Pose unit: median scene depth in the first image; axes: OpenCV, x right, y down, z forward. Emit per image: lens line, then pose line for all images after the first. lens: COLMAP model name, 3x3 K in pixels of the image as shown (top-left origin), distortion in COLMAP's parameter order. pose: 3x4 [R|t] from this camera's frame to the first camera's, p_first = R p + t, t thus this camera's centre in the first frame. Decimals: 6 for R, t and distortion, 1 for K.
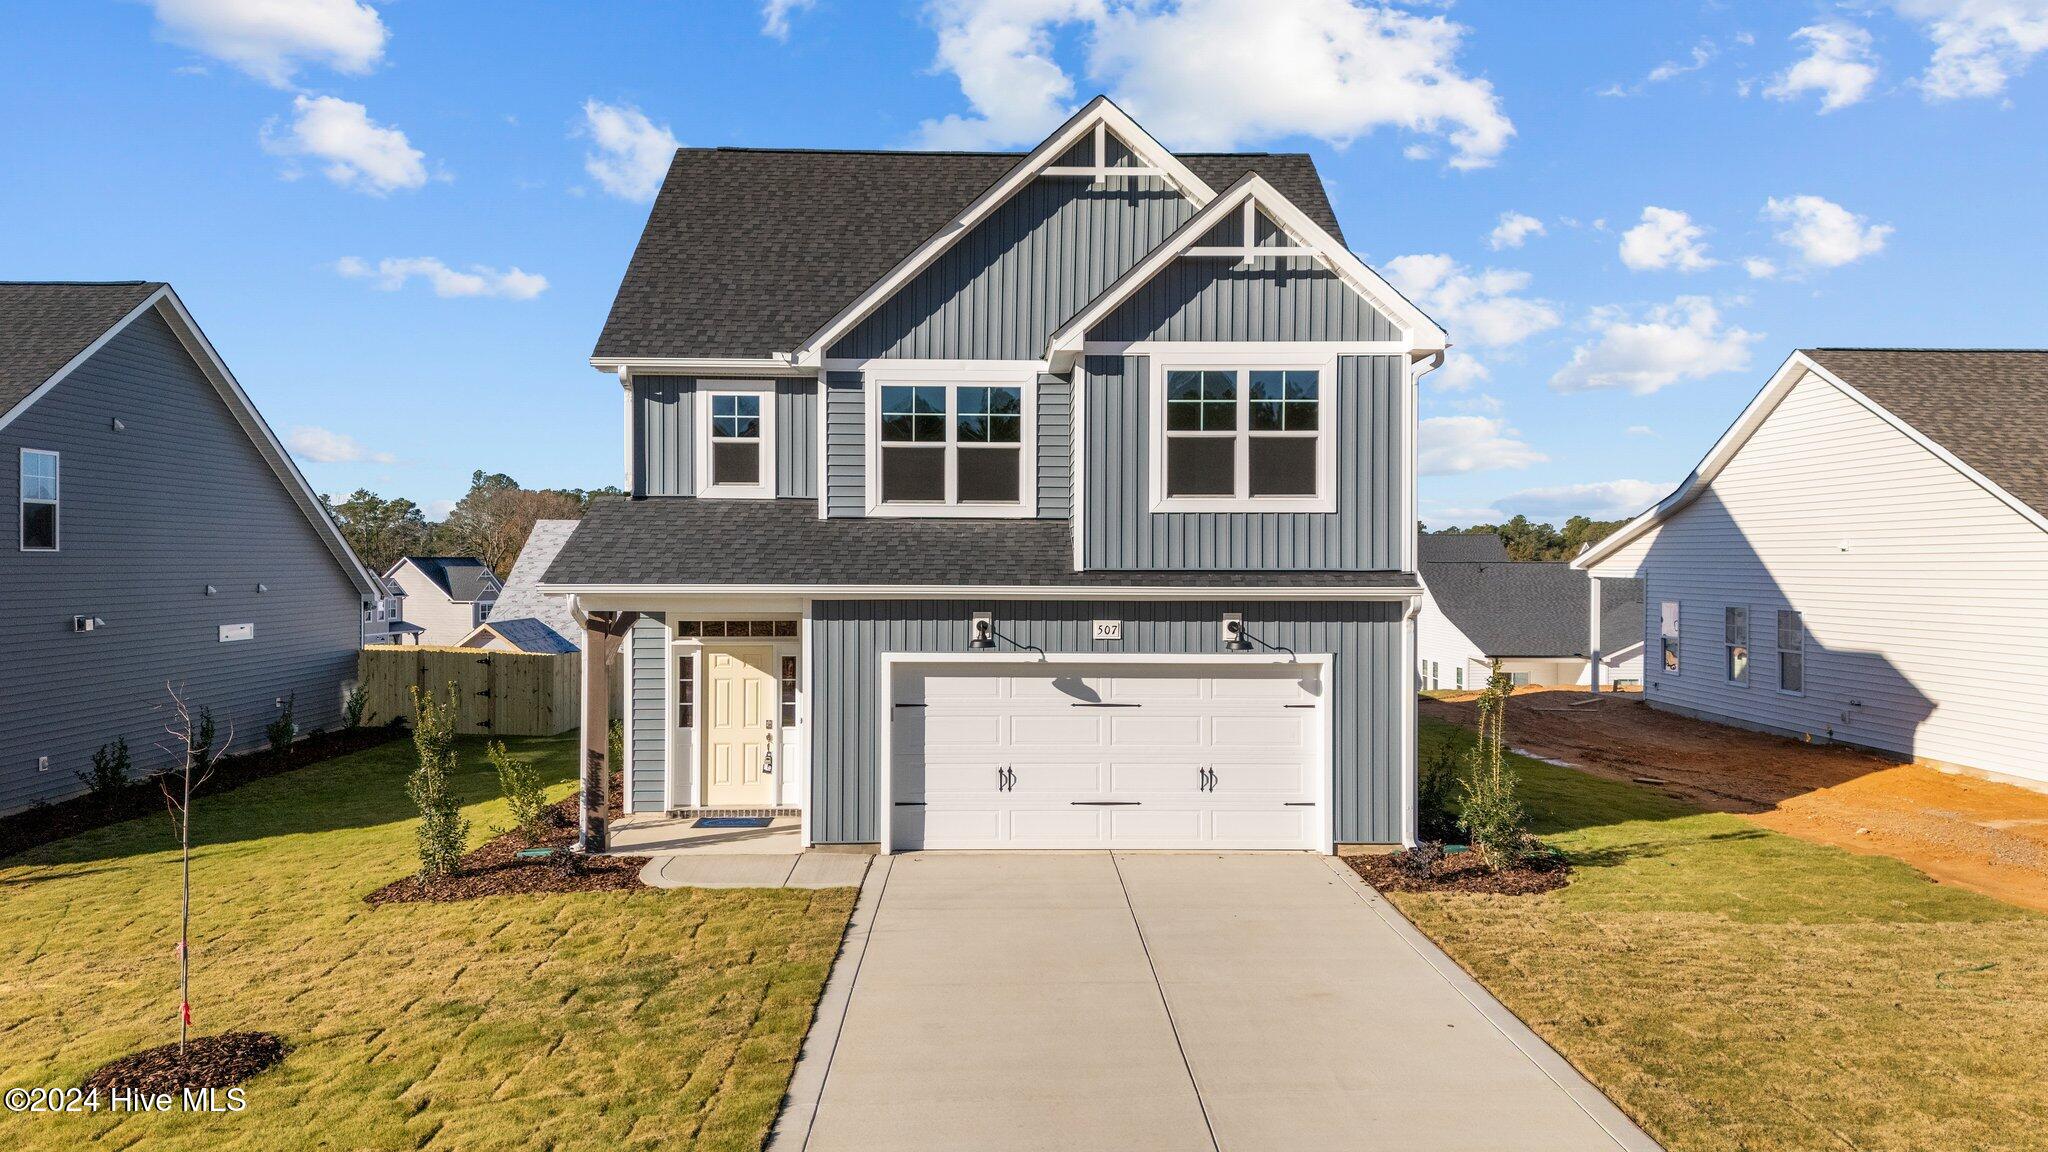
lens RADIAL K [[1498.6, 0, 1023.0], [0, 1498.6, 578.8], [0, 0, 1]] dist [0.036114, -0.001185]
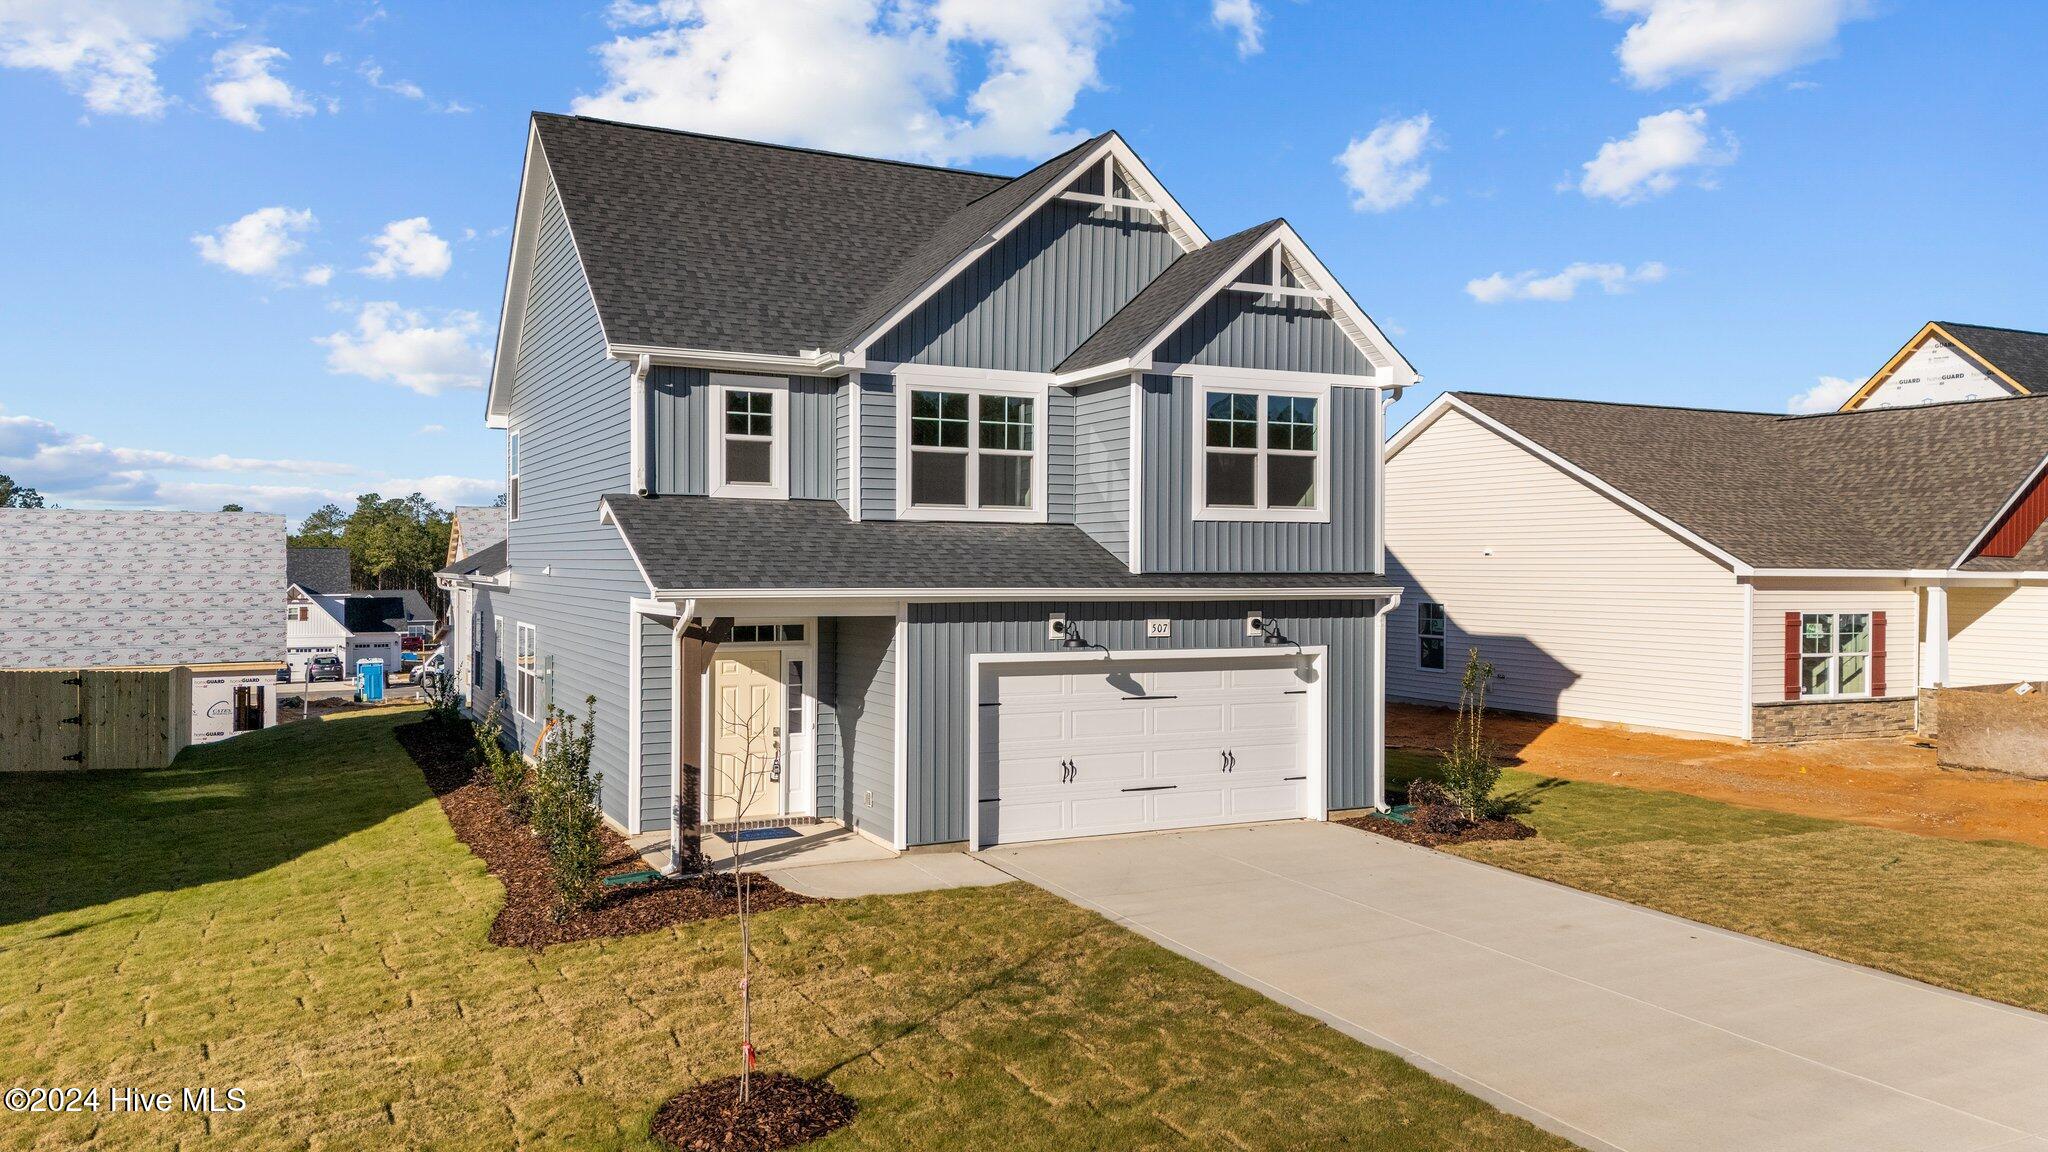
lens RADIAL K [[1498.6, 0, 1018.4], [0, 1498.6, 579.3], [0, 0, 1]] dist [0.036114, -0.001185]
pose [[0.904374, -0.003378, 0.426728, -0.459129], [0.002324, 0.999993, 0.002990, -0.004327], [-0.426735, -0.001713, 0.904375, 0.057442]]
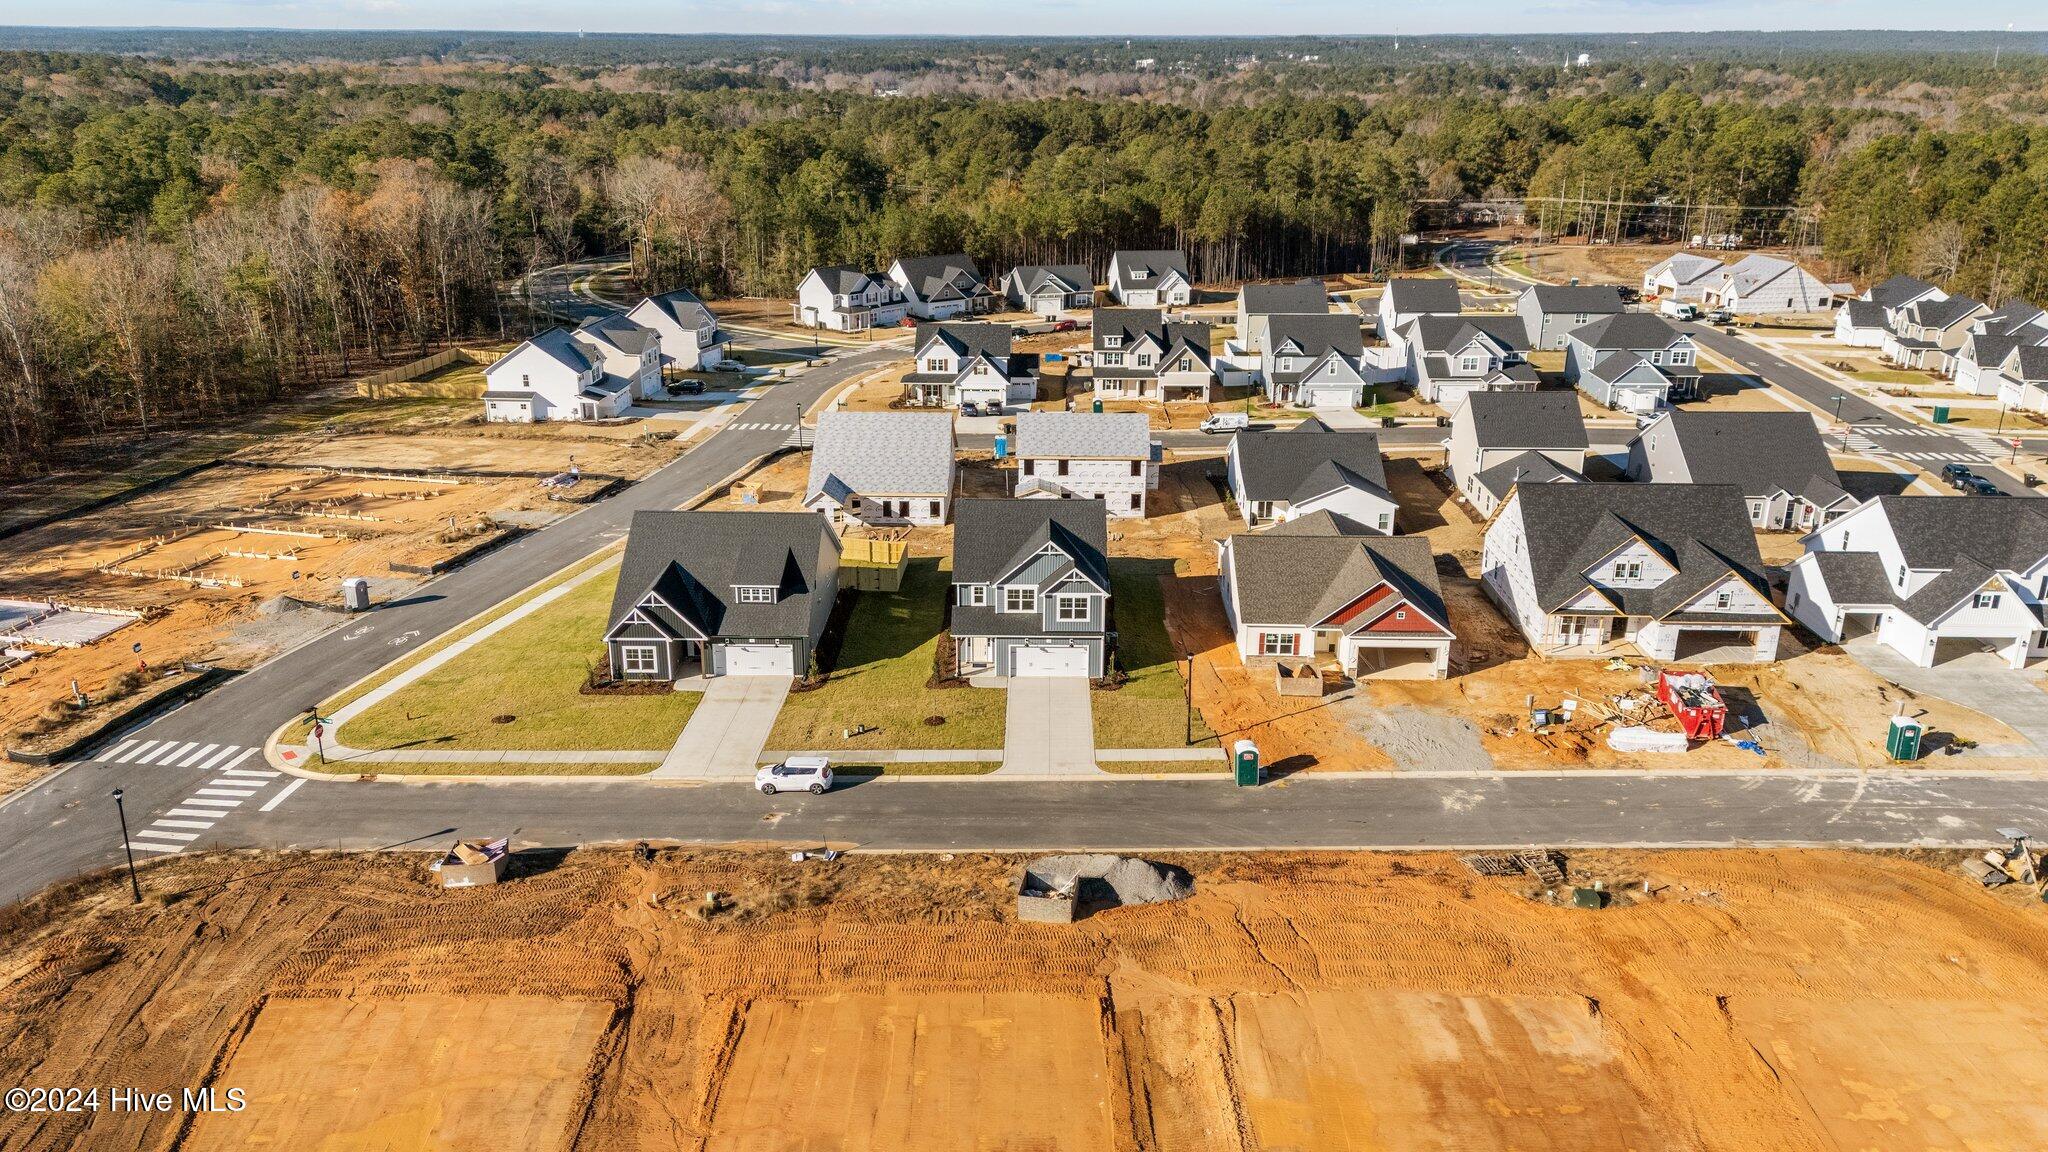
lens RADIAL K [[1498.6, 0, 1020.0], [0, 1498.6, 574.5], [0, 0, 1]] dist [0.036114, -0.001185]
pose [[0.999430, 0.012438, -0.031381, 0.111962], [-0.001632, 0.946356, 0.323122, -1.865306], [0.033717, -0.322887, 0.945837, -3.922568]]
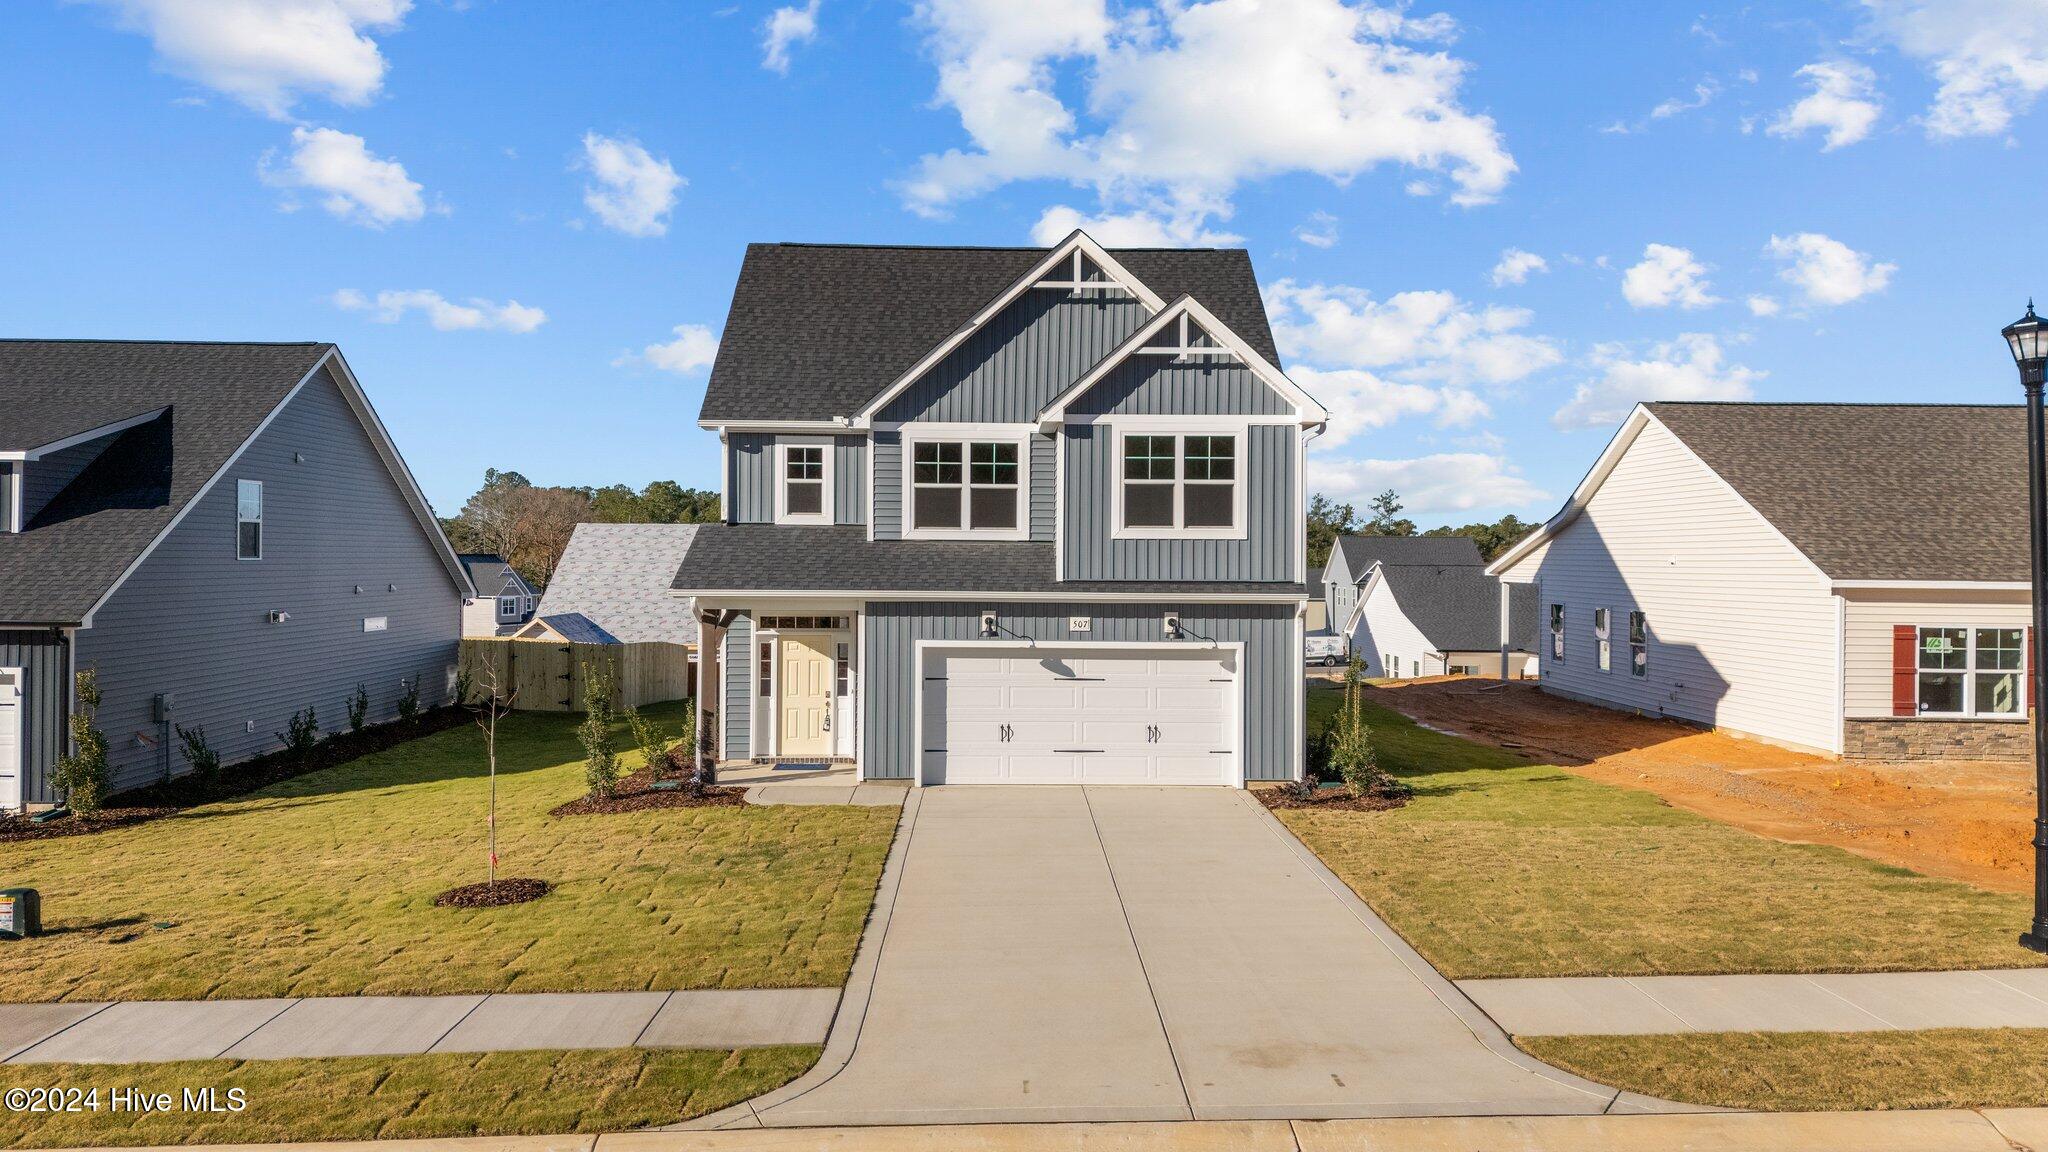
lens RADIAL K [[1498.6, 0, 1024.7], [0, 1498.6, 561.7], [0, 0, 1]] dist [0.036114, -0.001185]
pose [[0.999992, 0.003836, 0.001045, 0.003471], [-0.003827, 0.999953, -0.008899, -0.009833], [-0.001079, 0.008895, 0.999960, -0.342836]]
